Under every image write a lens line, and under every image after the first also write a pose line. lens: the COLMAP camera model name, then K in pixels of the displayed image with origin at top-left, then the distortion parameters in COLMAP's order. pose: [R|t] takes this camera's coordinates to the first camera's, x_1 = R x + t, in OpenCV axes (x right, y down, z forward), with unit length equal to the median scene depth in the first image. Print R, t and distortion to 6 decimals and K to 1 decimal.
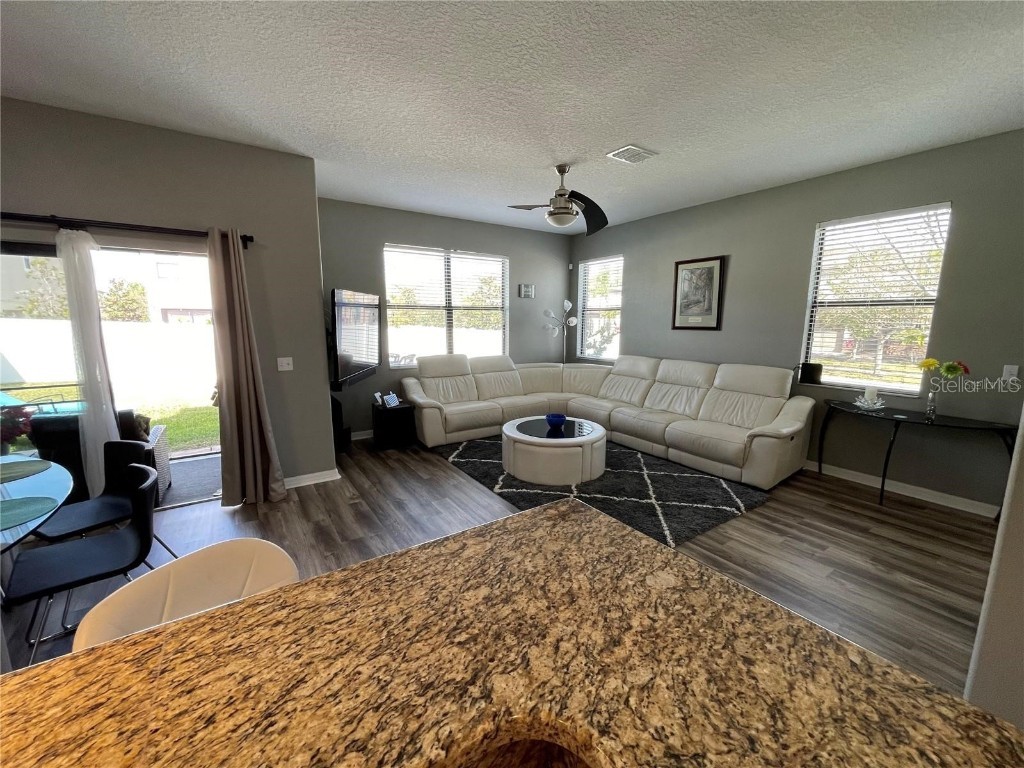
lens RADIAL K [[413.3, 0, 509.4], [0, 413.3, 387.3], [0, 0, 1]] dist [0.001164, -0.000153]
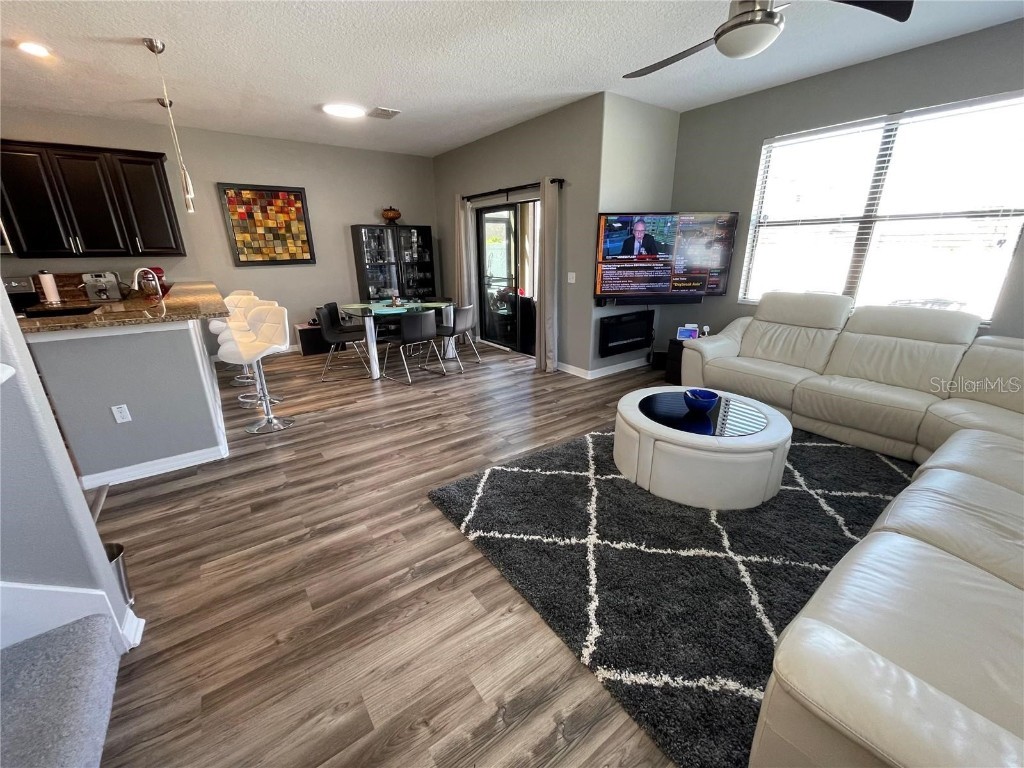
lens RADIAL K [[413.3, 0, 509.5], [0, 413.3, 384.6], [0, 0, 1]] dist [0.001164, -0.000153]
pose [[0.036271, 0.314624, -0.948523, 0.792152], [-0.155735, 0.939331, 0.305620, -0.105550], [0.987133, 0.136633, 0.083068, 0.732709]]
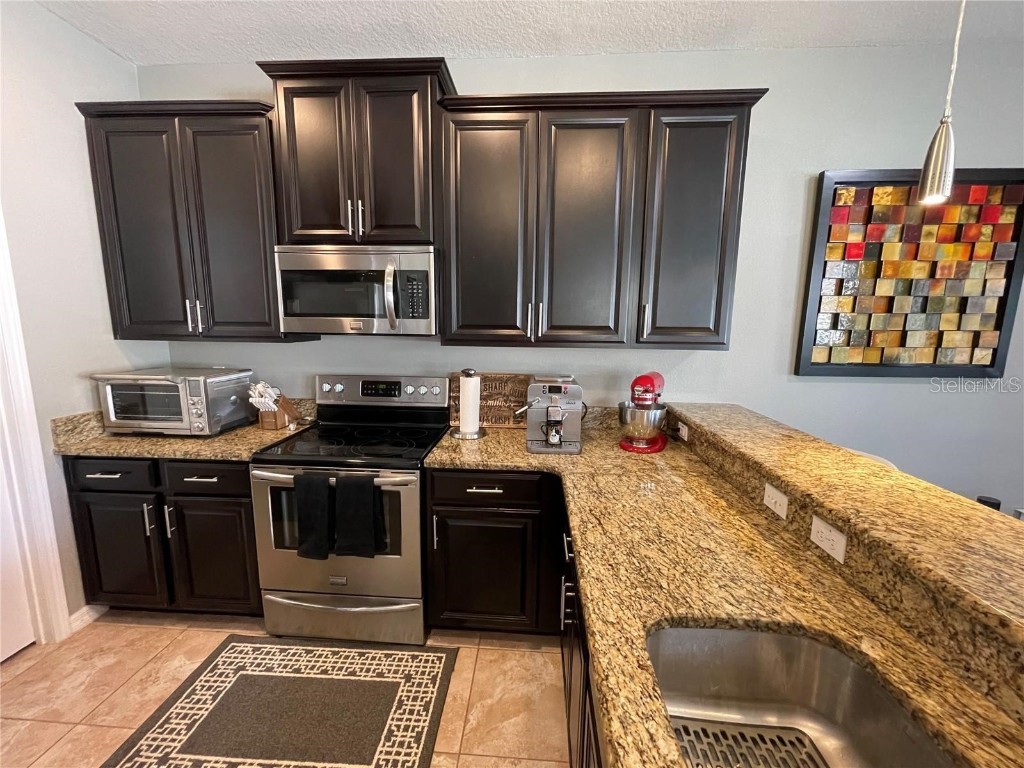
lens RADIAL K [[413.3, 0, 511.7], [0, 413.3, 386.6], [0, 0, 1]] dist [0.001164, -0.000153]
pose [[-0.605633, 0.115387, -0.787334, -0.090047], [-0.144108, 0.957167, 0.251128, 0.032460], [0.782587, 0.265552, -0.563063, -0.181588]]
